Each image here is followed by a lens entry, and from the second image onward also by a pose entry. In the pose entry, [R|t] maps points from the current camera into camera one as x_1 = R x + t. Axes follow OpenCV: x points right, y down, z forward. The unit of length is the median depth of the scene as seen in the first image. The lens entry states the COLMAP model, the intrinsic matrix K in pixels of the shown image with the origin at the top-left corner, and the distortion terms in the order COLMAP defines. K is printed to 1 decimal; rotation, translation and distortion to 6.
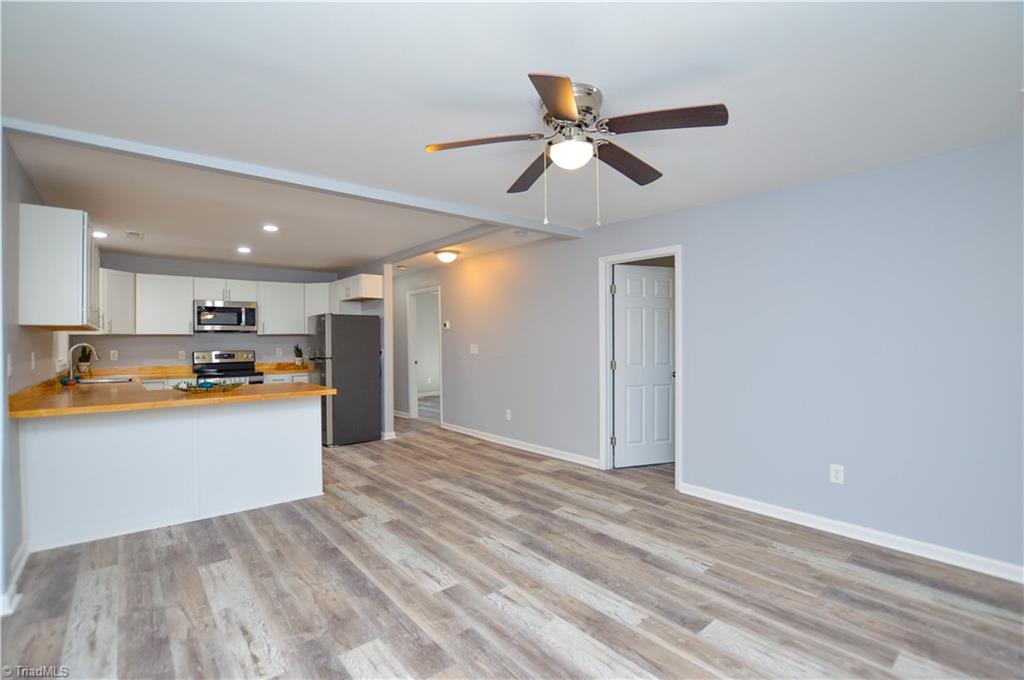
lens RADIAL K [[462.5, 0, 508.7], [0, 462.5, 340.6], [0, 0, 1]] dist [-0.029898, 0.001169]
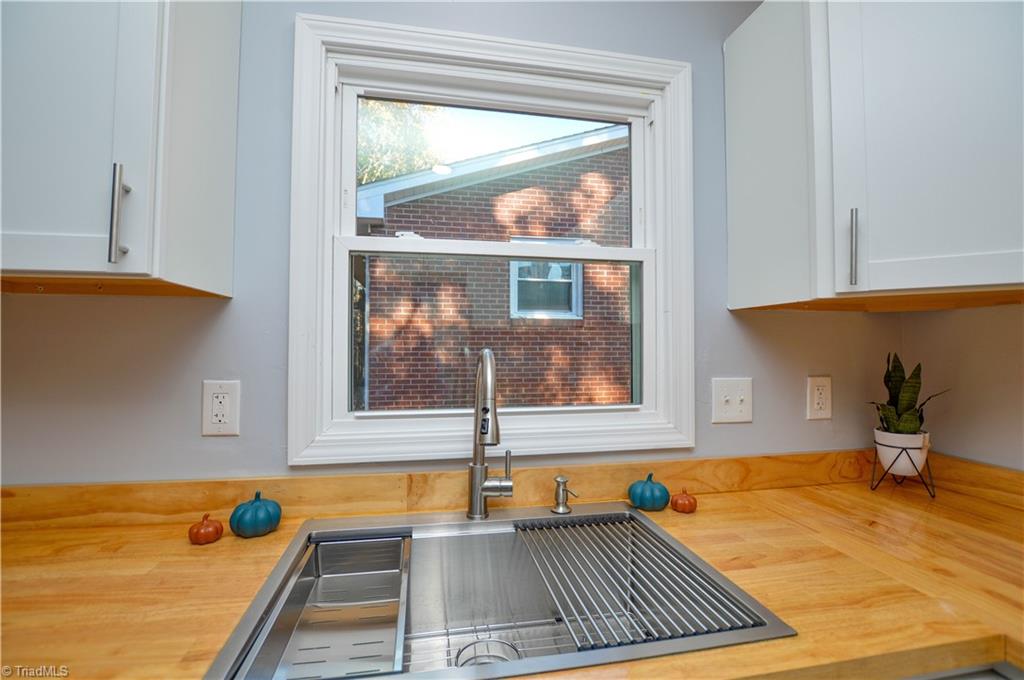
lens RADIAL K [[462.5, 0, 508.7], [0, 462.5, 340.6], [0, 0, 1]] dist [-0.029898, 0.001169]
pose [[-0.484020, -0.004779, -0.875044, -0.582027], [0.005292, 0.999951, -0.008389, 0.002934], [0.875041, -0.008691, -0.483971, 0.839689]]
